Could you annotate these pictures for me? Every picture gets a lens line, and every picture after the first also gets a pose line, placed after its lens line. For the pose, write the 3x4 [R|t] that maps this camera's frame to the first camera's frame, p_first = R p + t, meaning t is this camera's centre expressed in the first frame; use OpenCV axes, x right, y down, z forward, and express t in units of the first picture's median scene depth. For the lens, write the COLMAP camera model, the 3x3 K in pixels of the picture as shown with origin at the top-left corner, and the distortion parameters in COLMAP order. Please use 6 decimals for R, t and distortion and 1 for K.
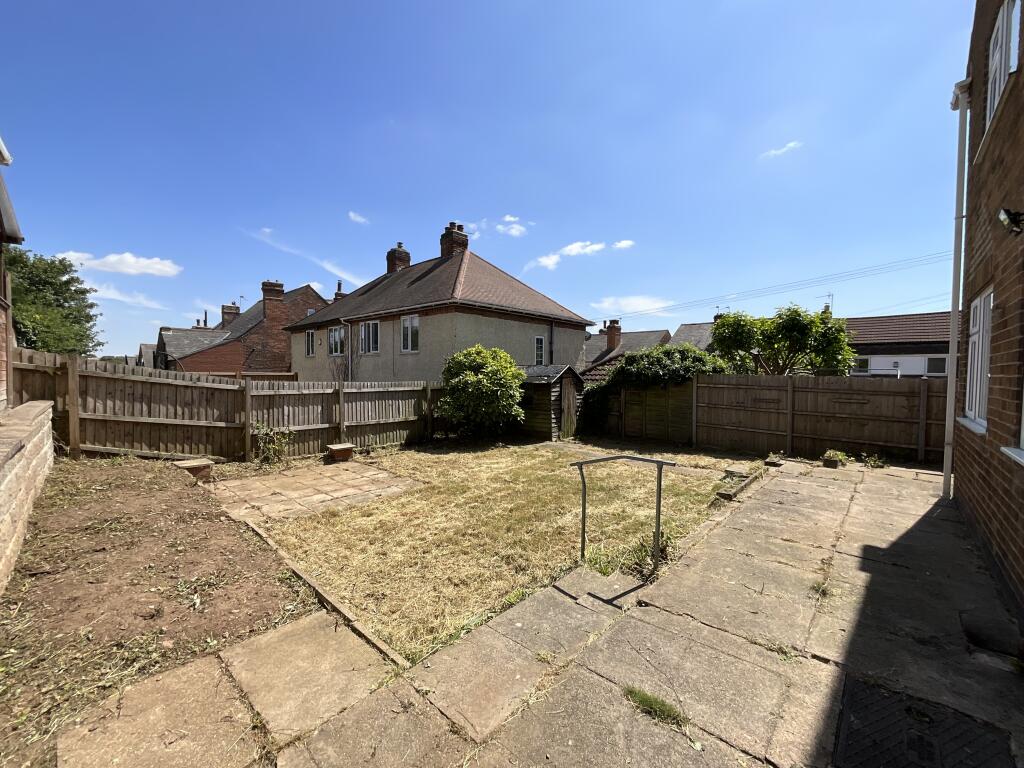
lens RADIAL K [[414.2, 0, 512.0], [0, 414.2, 384.0], [0, 0, 1]] dist [-0.000929, -0.000152]
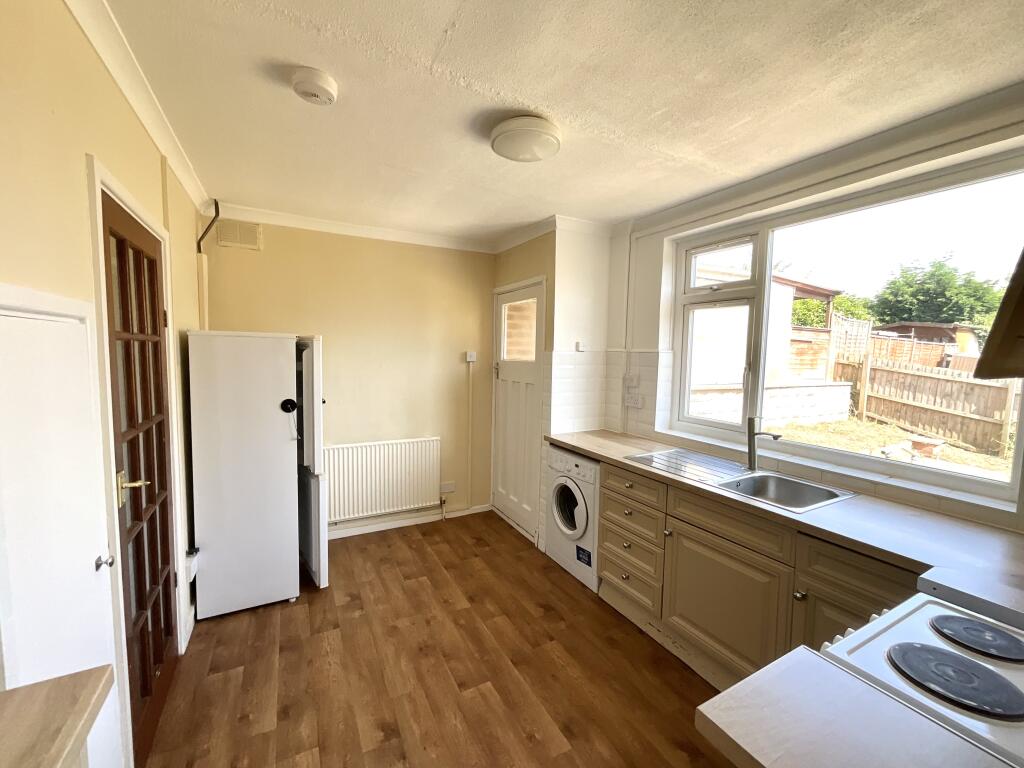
lens RADIAL K [[412.4, 0, 511.4], [0, 412.4, 384.9], [0, 0, 1]] dist [-0.001717, -0.000413]
pose [[-0.328595, 0.057928, -0.942693, 0.498867], [-0.055385, 0.995218, 0.080461, -0.004625], [0.942846, 0.078650, -0.323815, 0.123263]]
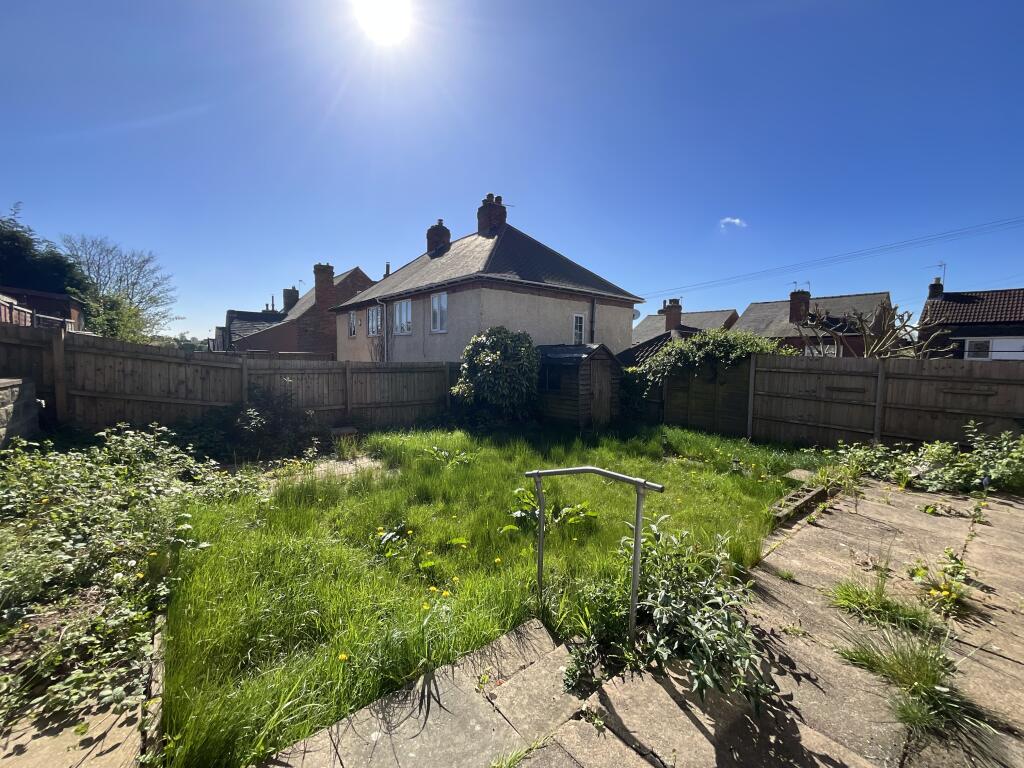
lens RADIAL K [[412.4, 0, 511.4], [0, 412.4, 384.9], [0, 0, 1]] dist [-0.001717, -0.000413]
pose [[0.989703, 0.017015, -0.142122, 0.074092], [-0.010971, 0.999006, 0.043200, 0.003330], [0.142716, -0.041196, 0.988906, 0.104796]]
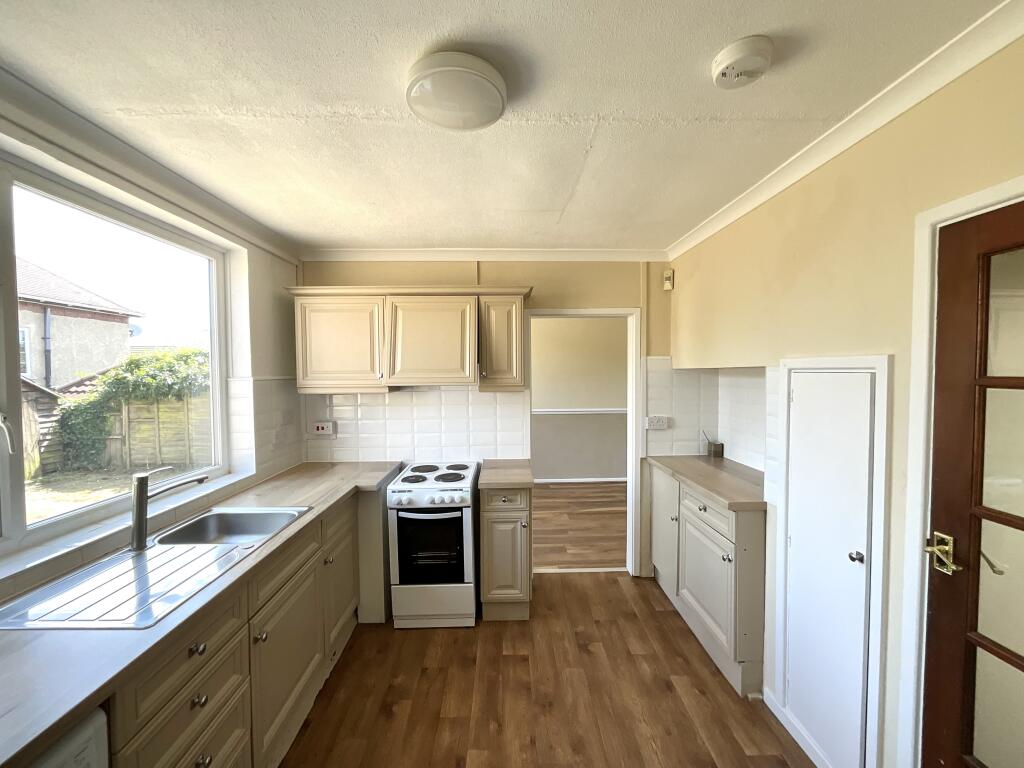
lens RADIAL K [[412.4, 0, 511.4], [0, 412.4, 384.9], [0, 0, 1]] dist [-0.001717, -0.000413]
pose [[0.725388, -0.040939, 0.687122, 0.271367], [0.038904, 0.999073, 0.018454, -0.008476], [-0.687240, 0.013346, 0.726308, -0.021348]]
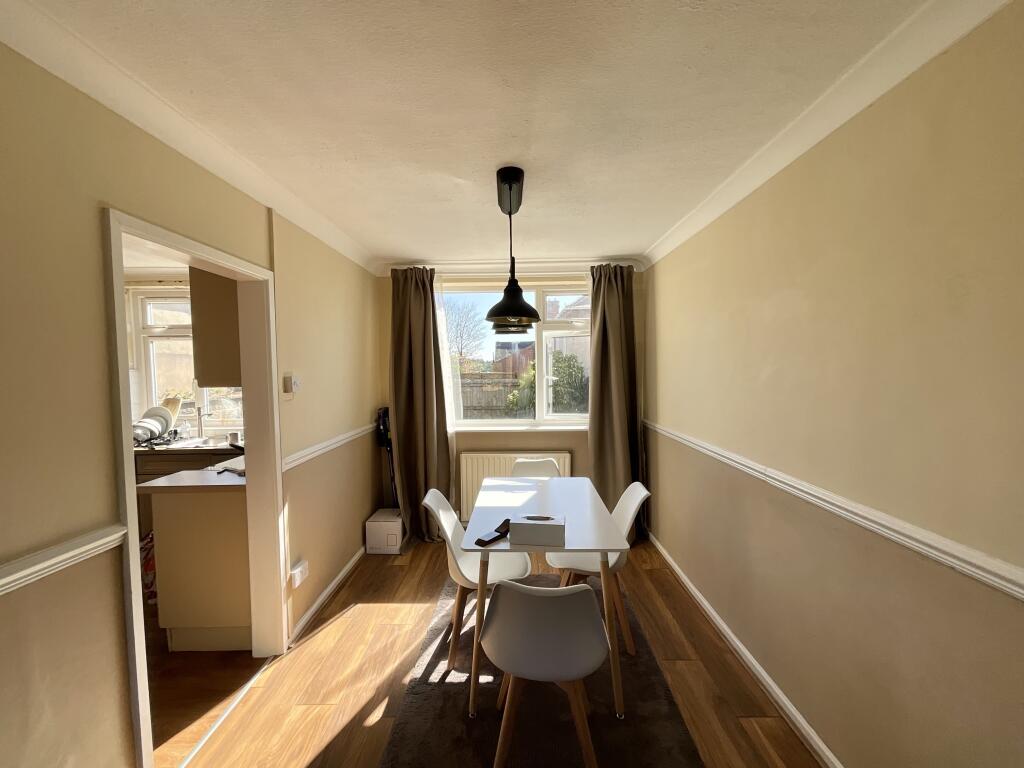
lens RADIAL K [[414.0, 0, 510.2], [0, 414.0, 381.8], [0, 0, 1]] dist [0.021050, -0.009882]
pose [[0.660392, 0.007279, -0.750886, 0.700338], [-0.004309, 0.999973, 0.005904, -0.003536], [0.750909, -0.000663, 0.660405, 0.136511]]
